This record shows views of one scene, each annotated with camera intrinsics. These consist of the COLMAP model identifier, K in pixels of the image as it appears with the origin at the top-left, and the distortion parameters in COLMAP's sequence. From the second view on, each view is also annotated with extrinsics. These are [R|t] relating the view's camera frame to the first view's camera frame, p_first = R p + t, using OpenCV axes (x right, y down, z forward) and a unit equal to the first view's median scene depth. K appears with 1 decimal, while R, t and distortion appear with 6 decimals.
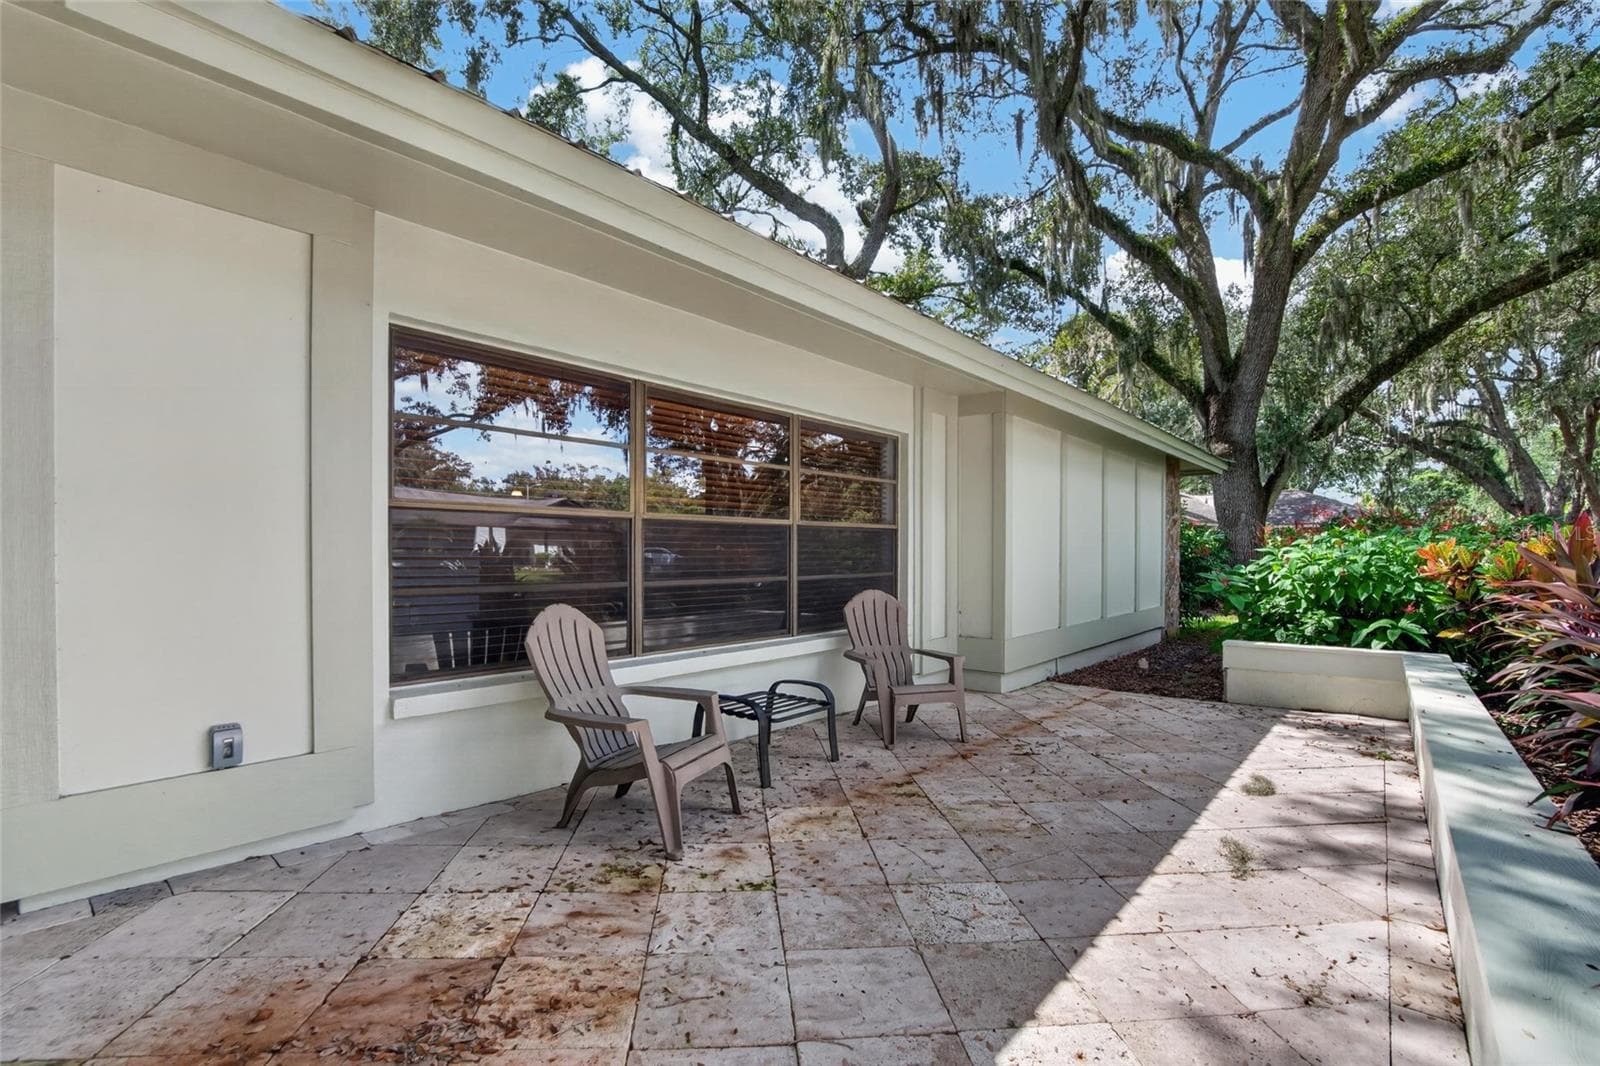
lens RADIAL K [[709.6, 0, 782.1], [0, 709.6, 530.8], [0, 0, 1]] dist [-0.033206, 0.007251]
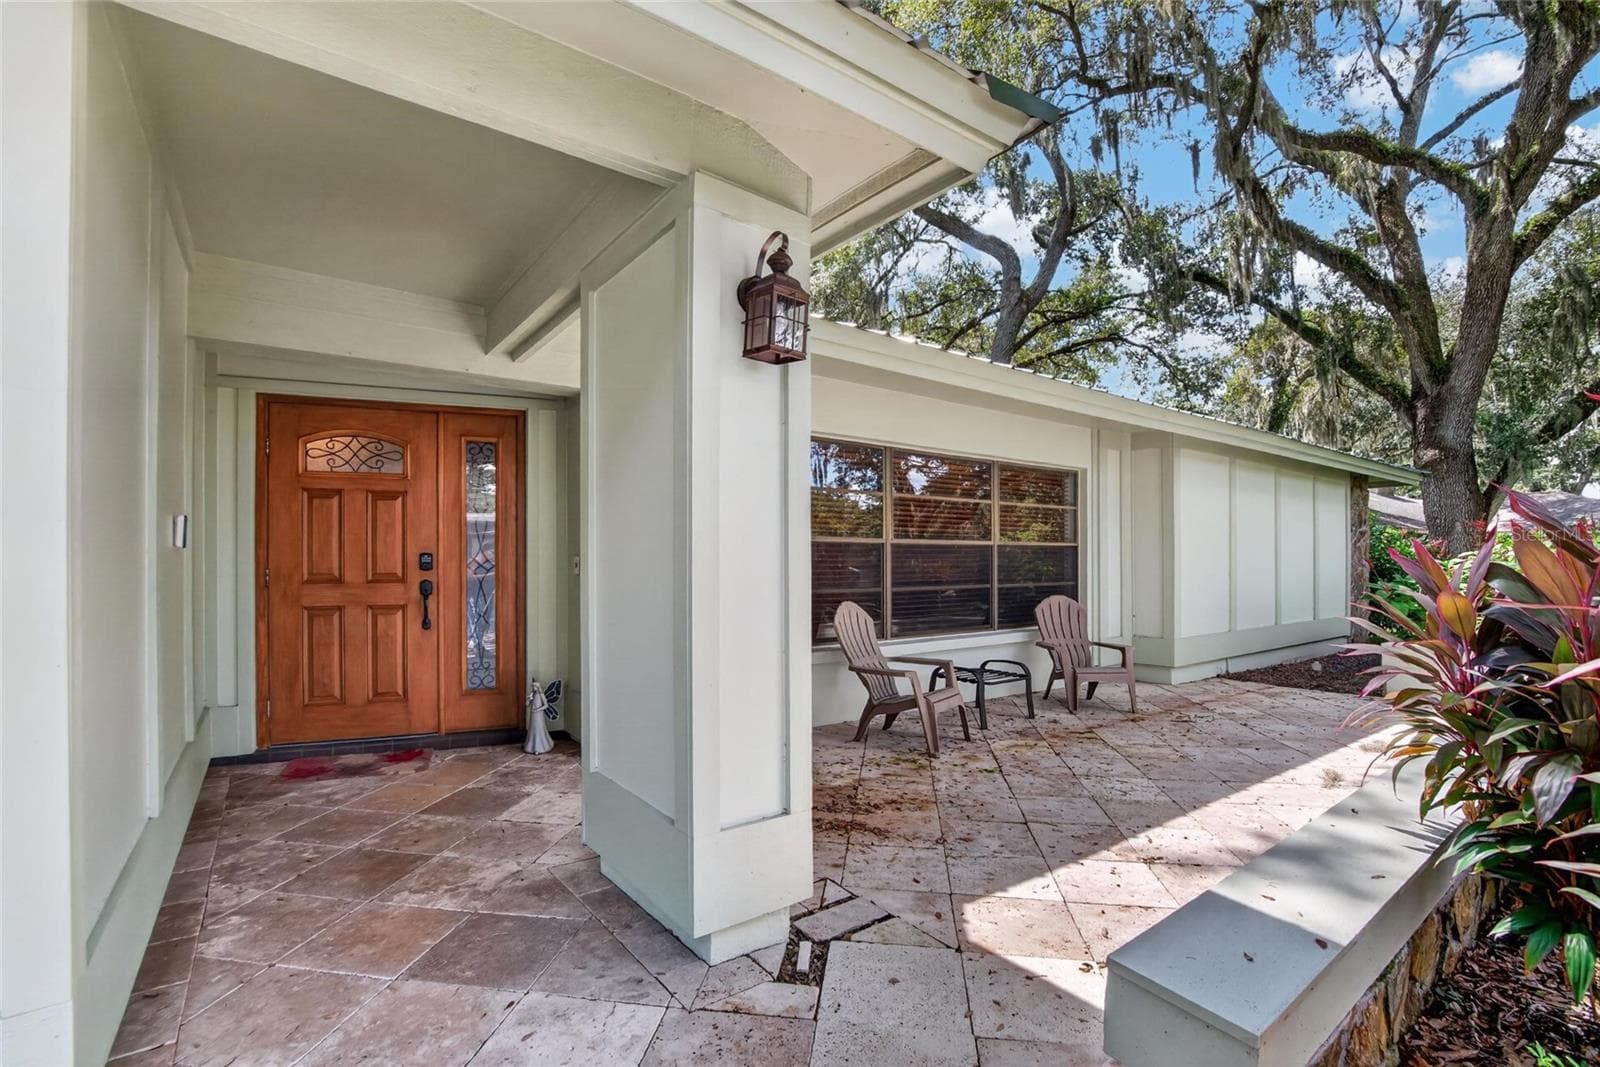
lens RADIAL K [[720.8, 0, 798.3], [0, 720.8, 550.0], [0, 0, 1]] dist [-0.035728, 0.007336]
pose [[0.978154, -0.009621, -0.207659, -0.034173], [0.011388, 0.999908, 0.007315, -0.006659], [0.207570, -0.009520, 0.978174, -0.200706]]
